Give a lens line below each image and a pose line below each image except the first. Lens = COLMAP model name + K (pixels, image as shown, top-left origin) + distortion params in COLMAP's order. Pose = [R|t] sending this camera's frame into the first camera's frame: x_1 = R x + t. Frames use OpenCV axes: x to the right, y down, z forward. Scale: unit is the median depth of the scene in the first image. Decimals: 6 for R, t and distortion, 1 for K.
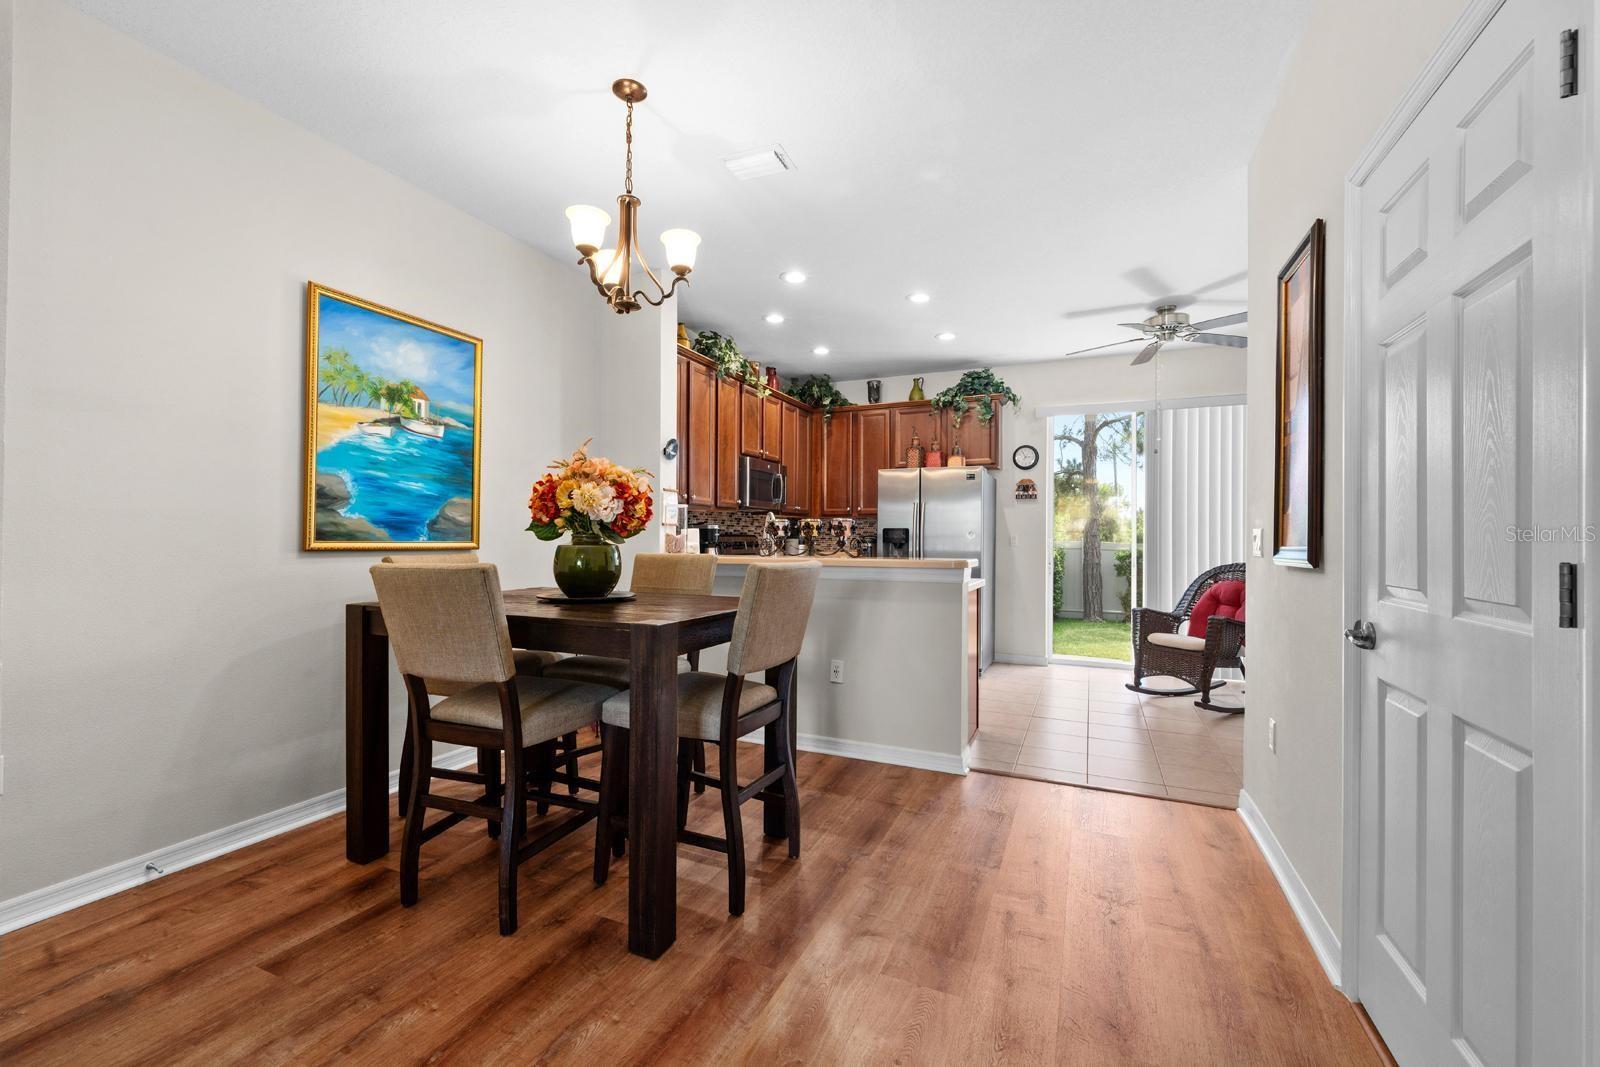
lens RADIAL K [[642.1, 0, 801.7], [0, 642.1, 536.0], [0, 0, 1]] dist [0.000112, 0.000157]
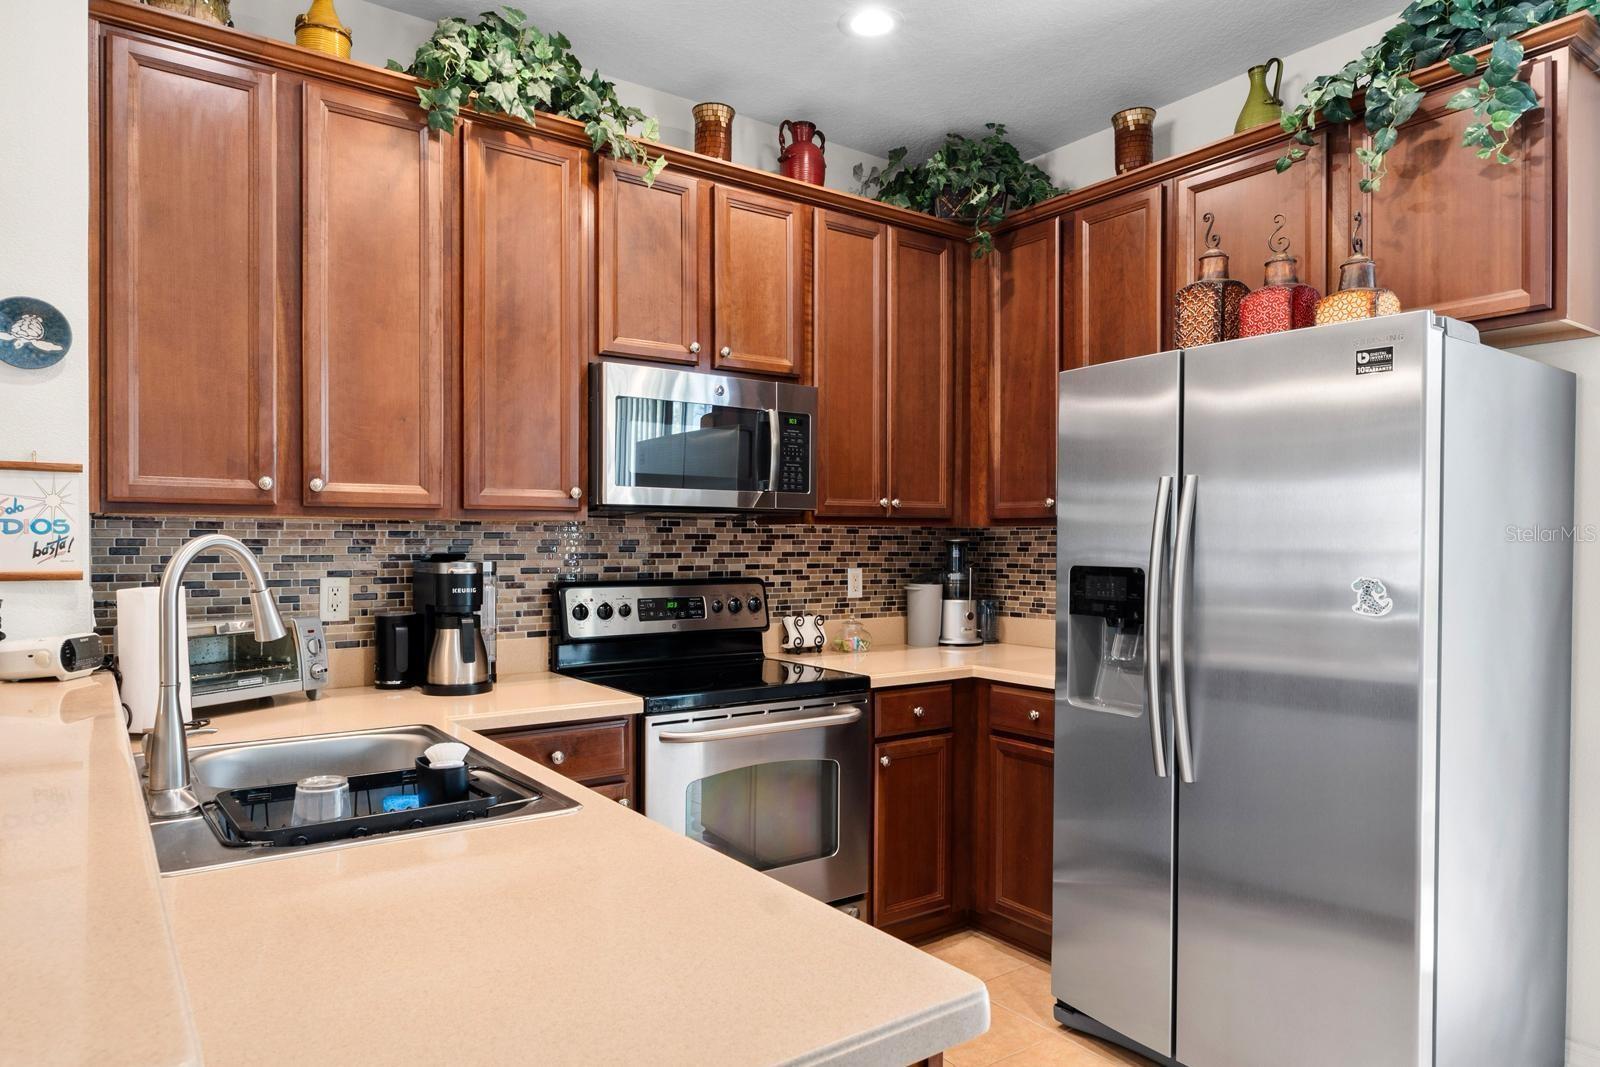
lens RADIAL K [[991.3, 0, 805.5], [0, 991.3, 547.5], [0, 0, 1]] dist [0.008736, -0.003103]
pose [[0.866982, -0.000018, -0.498339, 0.488516], [0.003033, 0.999982, 0.005241, -0.045546], [0.498329, -0.006055, 0.866967, 1.043576]]
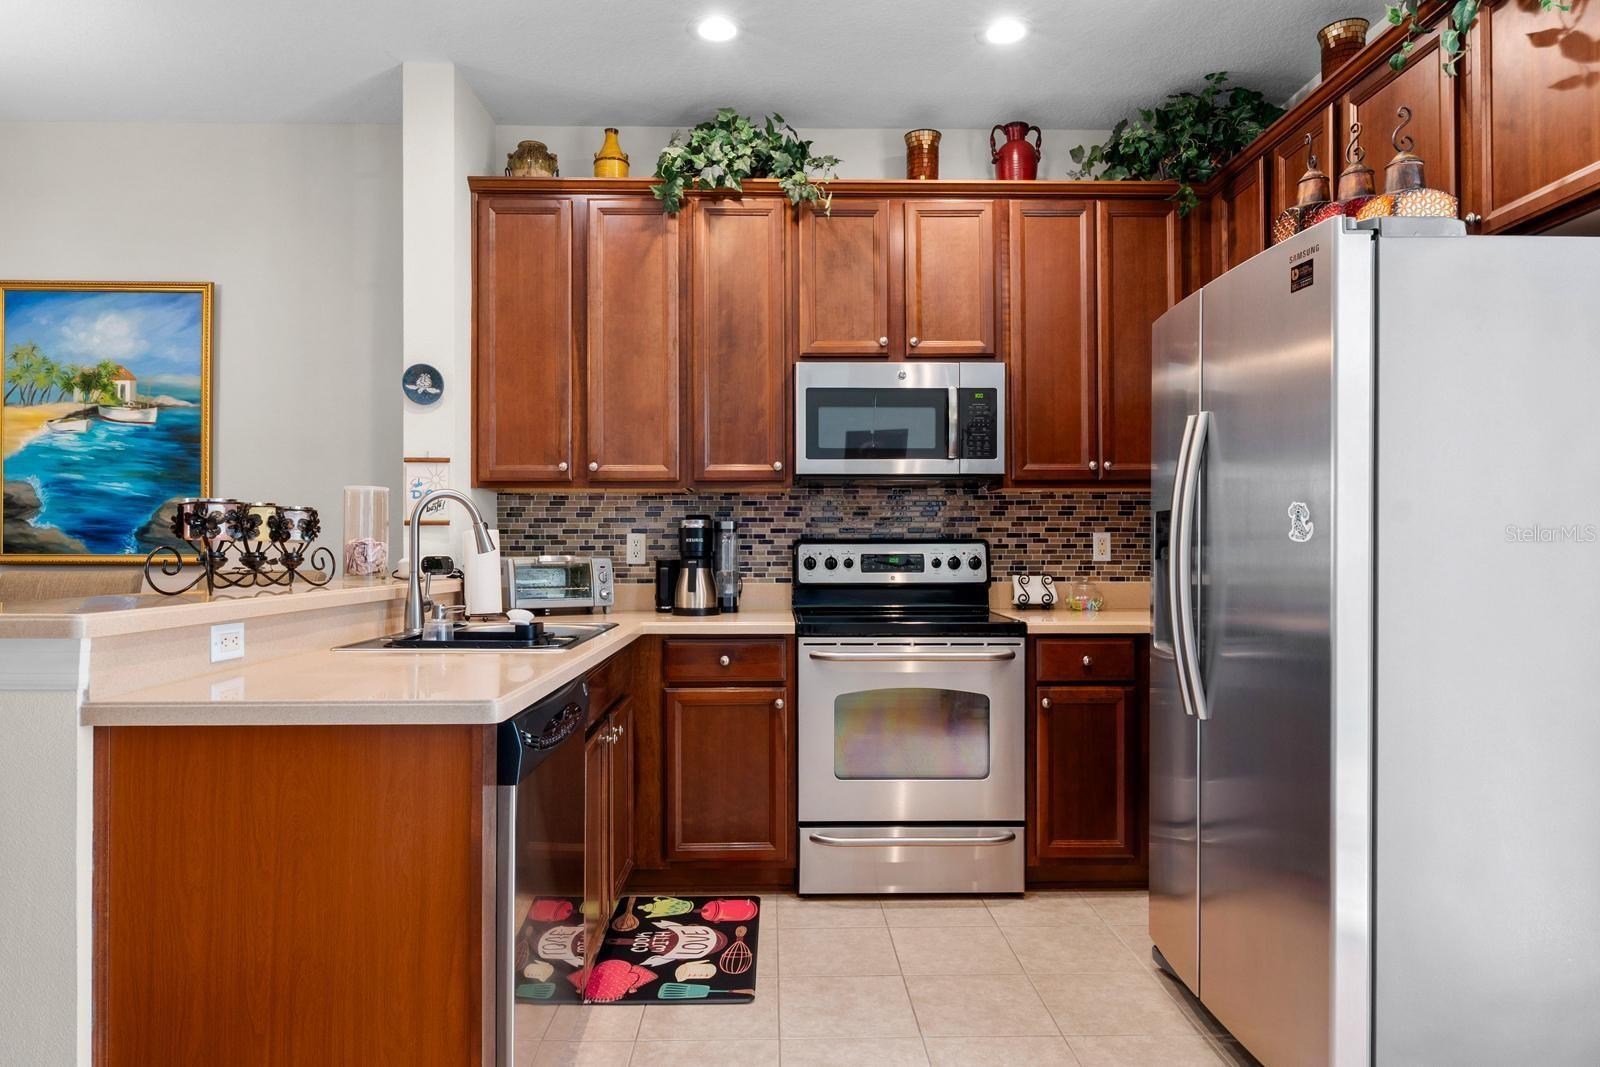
lens RADIAL K [[991.3, 0, 792.7], [0, 991.3, 538.6], [0, 0, 1]] dist [0.008736, -0.003103]
pose [[0.431532, -0.012795, -0.902007, 0.928846], [0.007218, 0.999916, -0.010730, 0.008363], [0.902069, -0.001880, 0.431588, 1.244170]]
